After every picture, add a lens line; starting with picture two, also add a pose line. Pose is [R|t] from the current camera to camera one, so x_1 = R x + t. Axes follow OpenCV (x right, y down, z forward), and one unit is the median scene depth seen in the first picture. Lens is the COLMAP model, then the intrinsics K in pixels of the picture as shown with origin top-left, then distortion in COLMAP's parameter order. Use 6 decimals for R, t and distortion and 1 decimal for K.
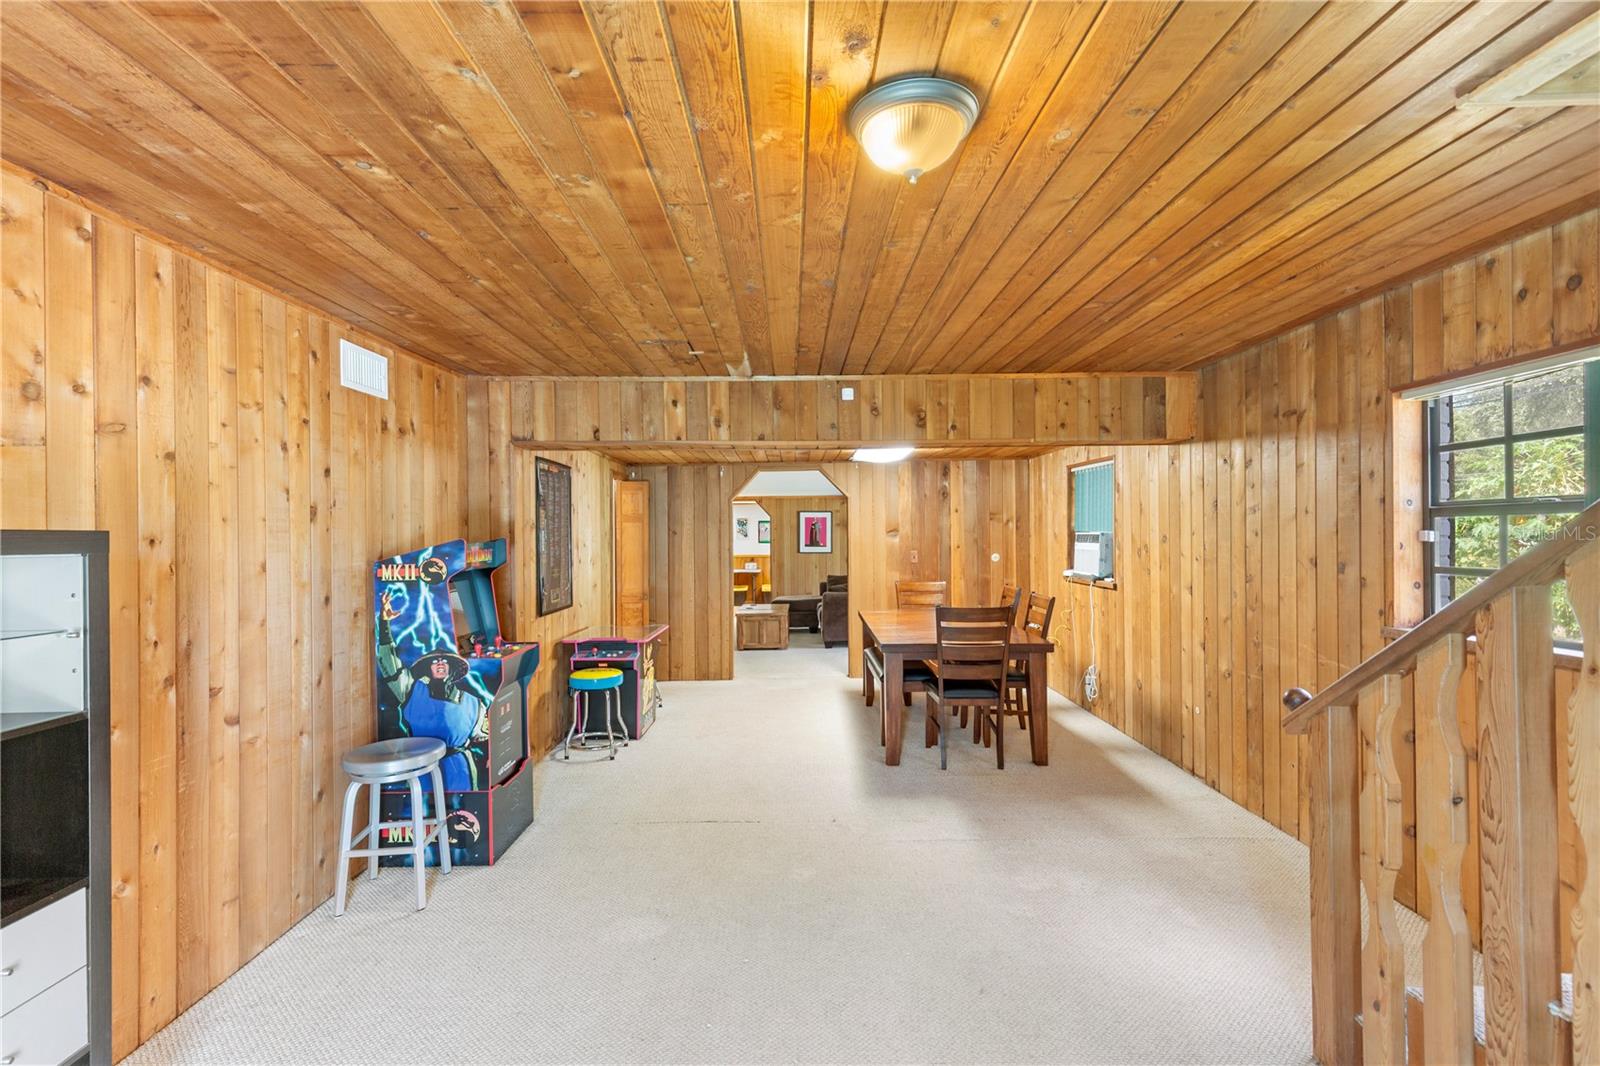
lens RADIAL K [[761.1, 0, 800.0], [0, 761.1, 533.0], [0, 0, 1]] dist [0.000043, -0.000040]
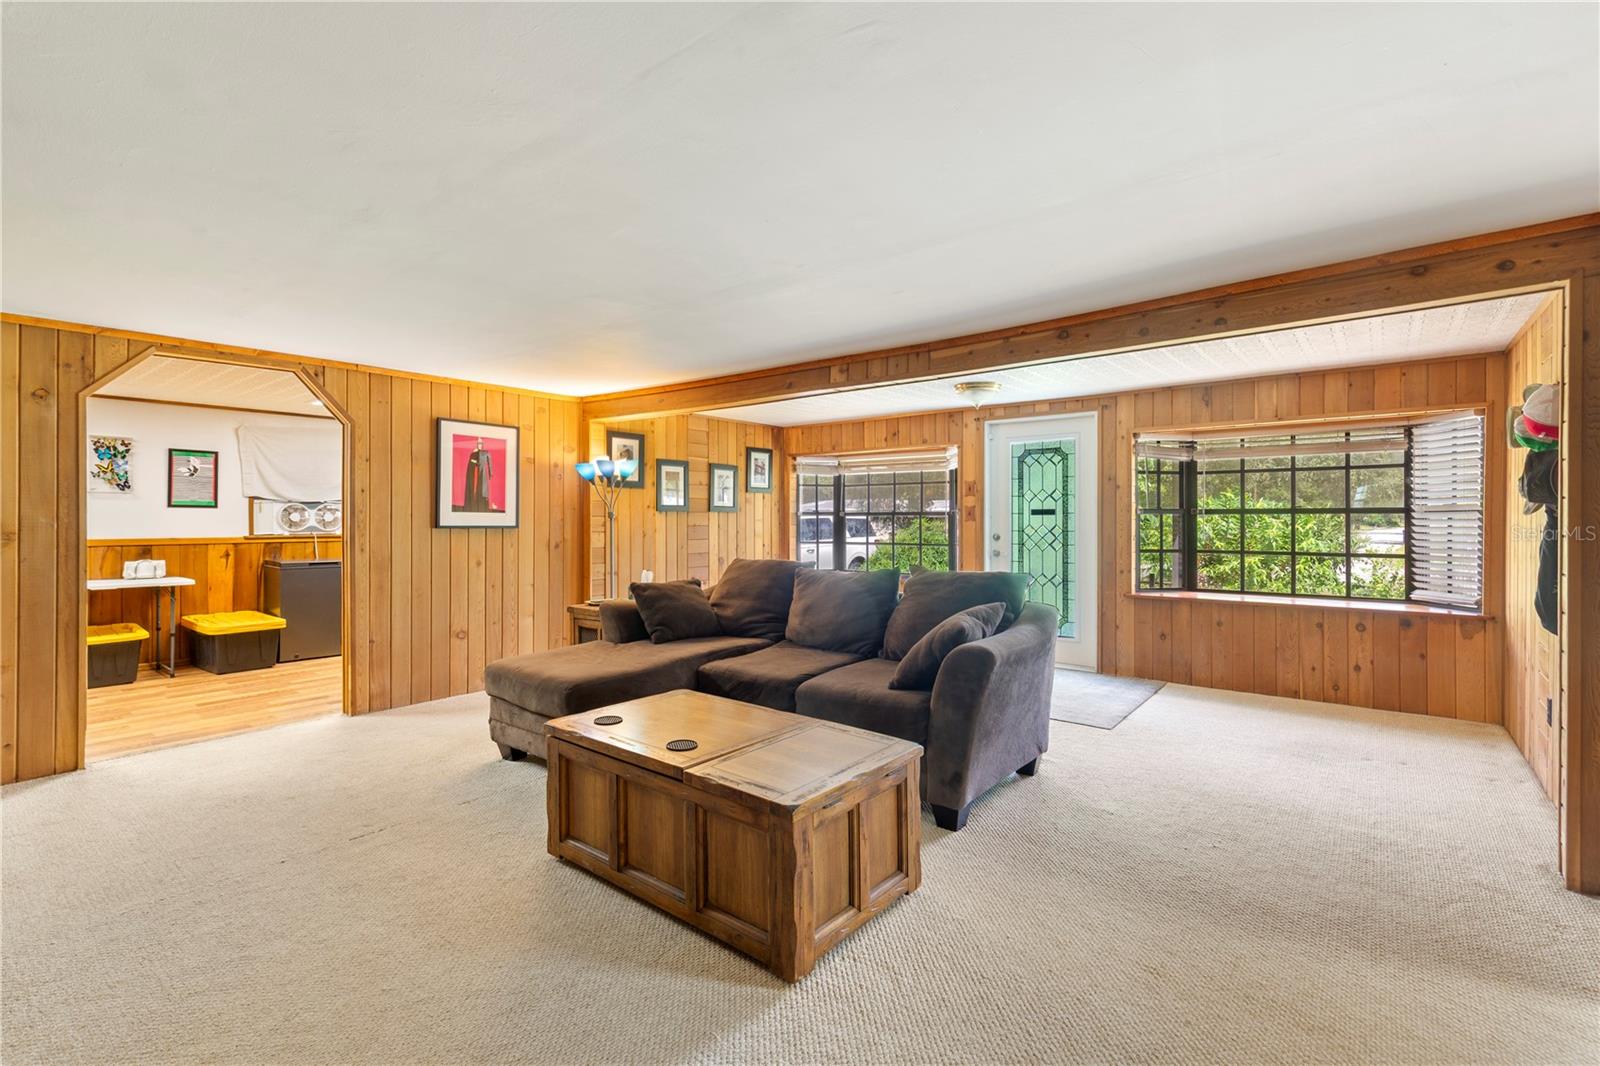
lens RADIAL K [[733.6, 0, 797.8], [0, 733.6, 489.5], [0, 0, 1]] dist [0.000248, 0.000077]
pose [[0.639529, 0.031390, 0.768126, -0.163295], [-0.005930, 0.999338, -0.035902, 0.018935], [-0.768744, 0.018405, 0.639291, 0.635741]]
